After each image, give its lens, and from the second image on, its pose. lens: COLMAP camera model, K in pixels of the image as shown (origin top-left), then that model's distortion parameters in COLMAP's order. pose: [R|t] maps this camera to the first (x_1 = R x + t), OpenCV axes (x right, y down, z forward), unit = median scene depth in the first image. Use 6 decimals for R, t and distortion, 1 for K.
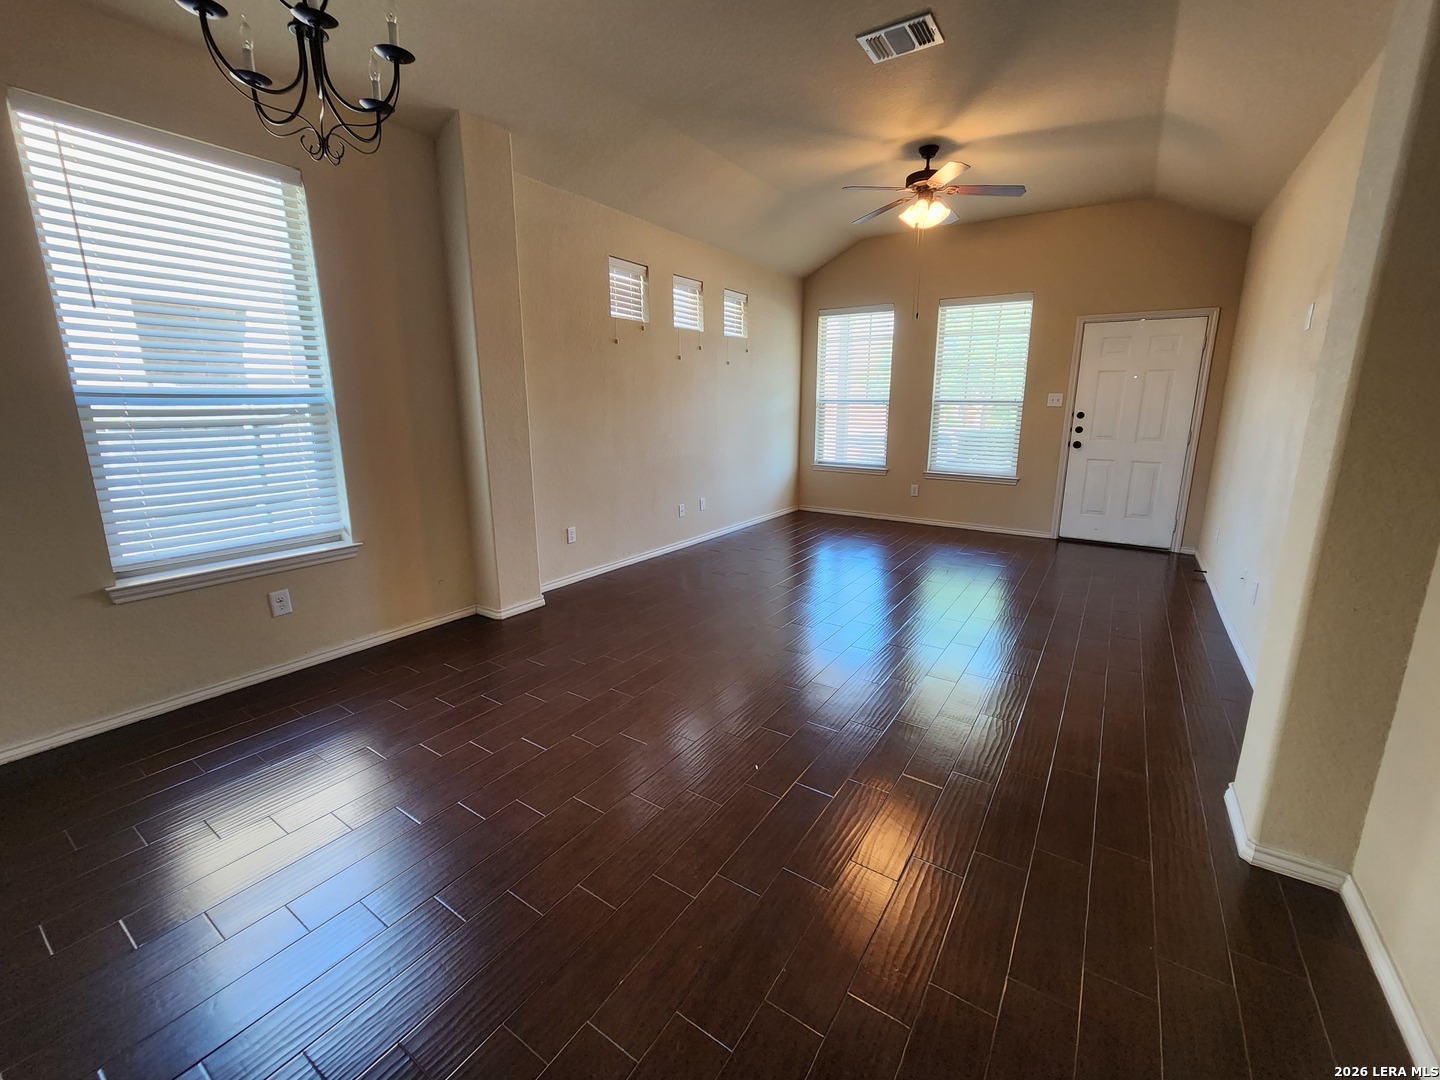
lens RADIAL K [[588.0, 0, 740.2], [0, 588.0, 535.5], [0, 0, 1]] dist [0.000943, 0.000037]
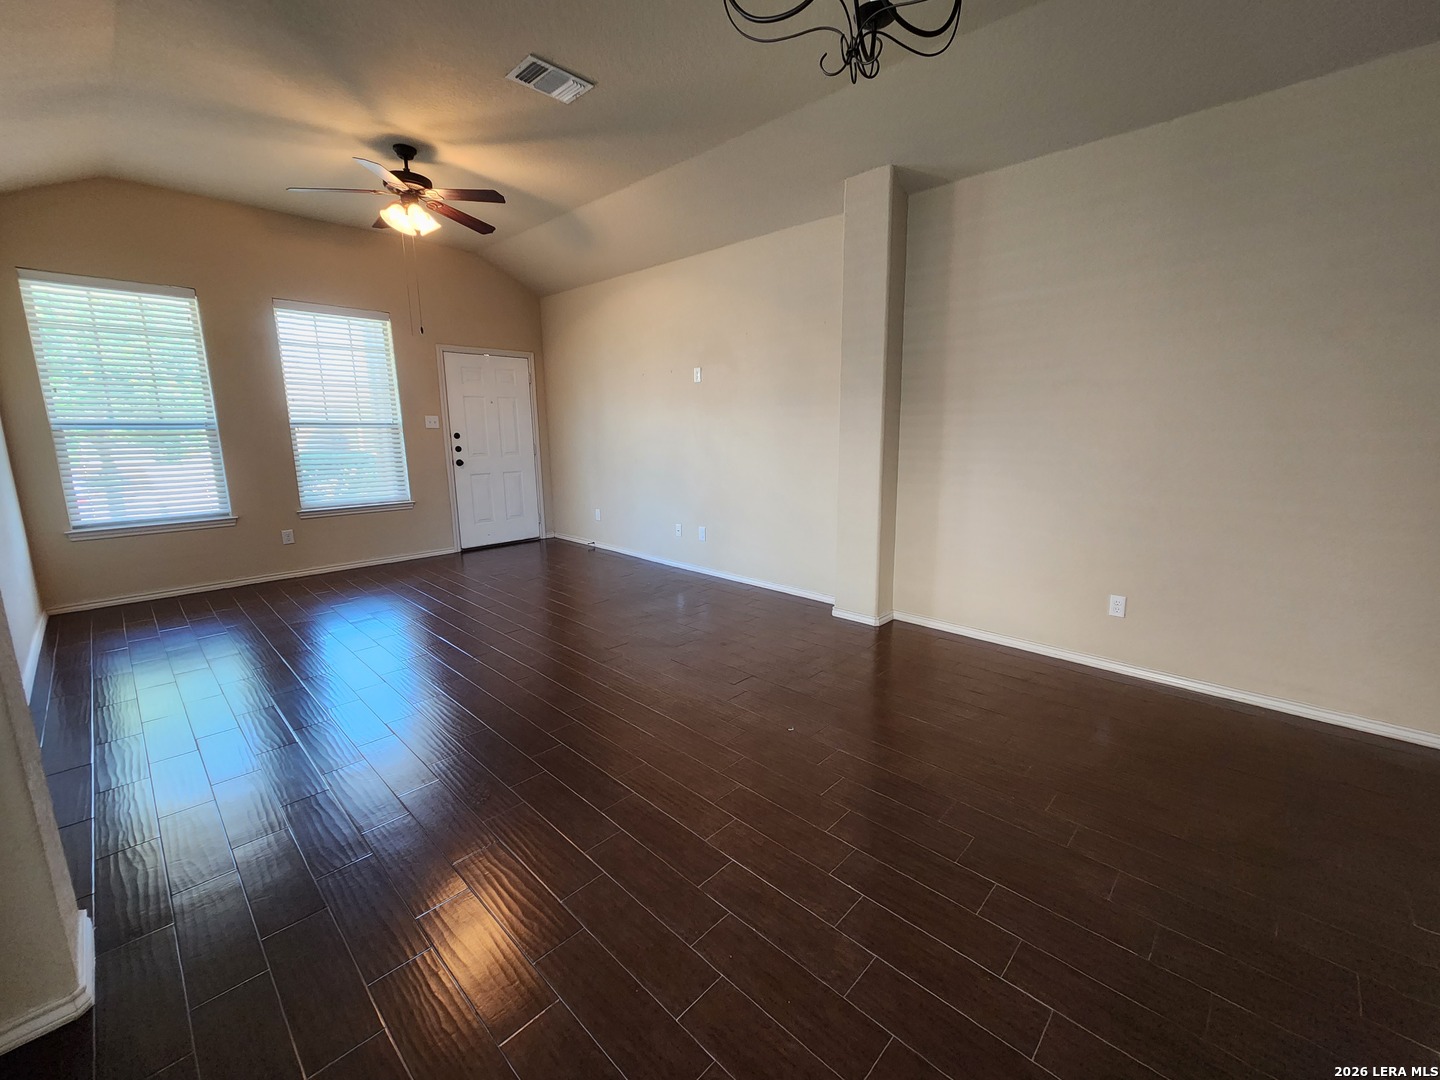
lens RADIAL K [[588.0, 0, 740.2], [0, 588.0, 535.5], [0, 0, 1]] dist [0.000943, 0.000037]
pose [[0.171444, -0.189549, 0.966787, -0.415758], [0.221590, 0.963592, 0.149627, -0.072475], [-0.959950, 0.188577, 0.207204, 0.302551]]
